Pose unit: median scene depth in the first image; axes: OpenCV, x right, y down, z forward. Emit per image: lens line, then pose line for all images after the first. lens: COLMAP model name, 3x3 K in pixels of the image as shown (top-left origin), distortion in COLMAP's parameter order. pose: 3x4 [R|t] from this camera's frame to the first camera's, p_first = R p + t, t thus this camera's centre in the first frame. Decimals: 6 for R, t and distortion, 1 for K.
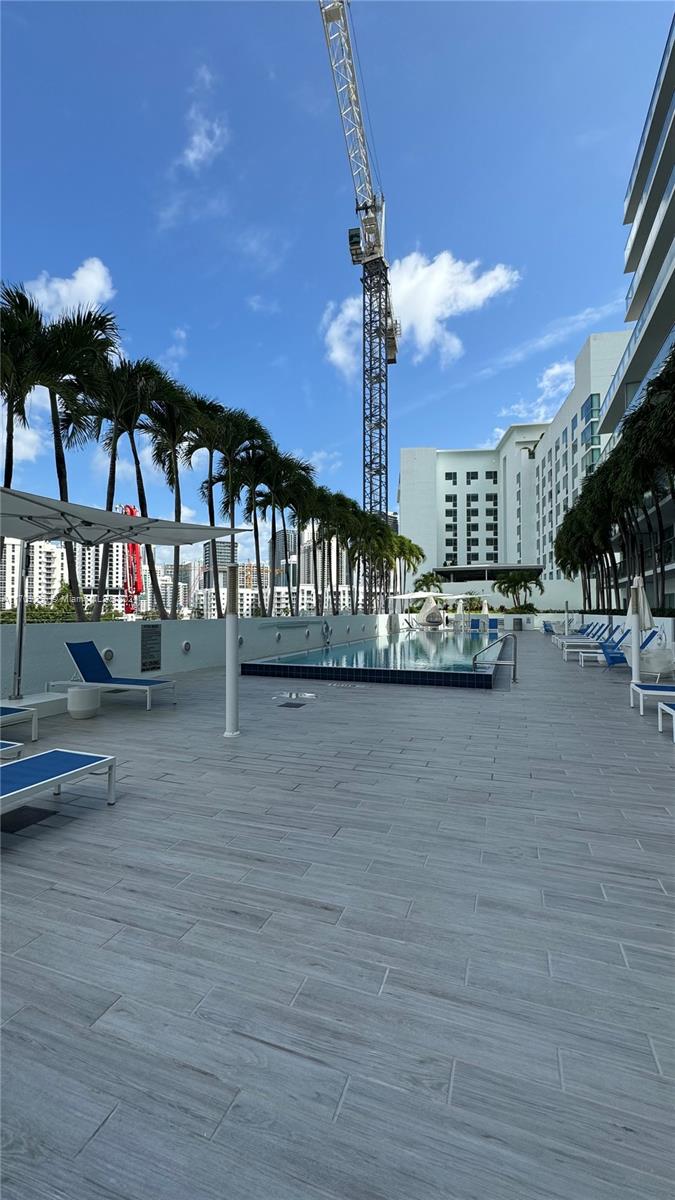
lens RADIAL K [[484.1, 0, 335.6], [0, 484.1, 601.3], [0, 0, 1]] dist [-0.003832, 0.001176]
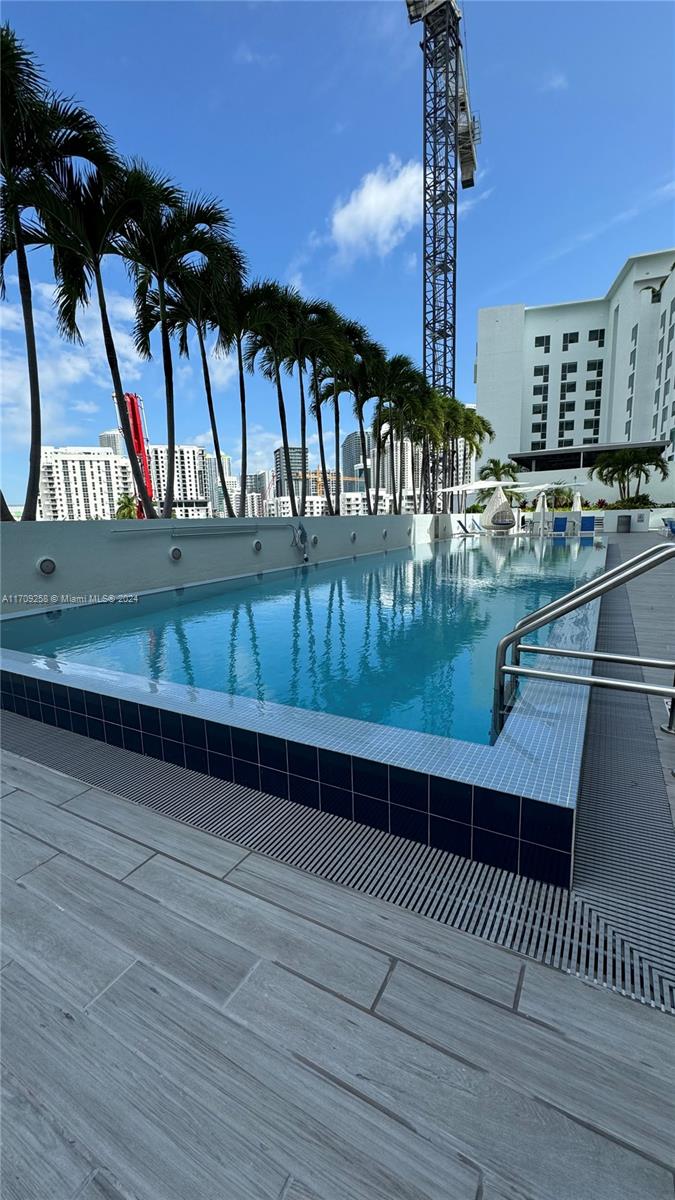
lens RADIAL K [[484.1, 0, 334.8], [0, 484.1, 602.5], [0, 0, 1]] dist [-0.003832, 0.001176]
pose [[0.986767, -0.002063, -0.162130, 0.072828], [0.032976, 0.981575, 0.188210, 0.013354], [0.158755, -0.191066, 0.968654, 0.227010]]
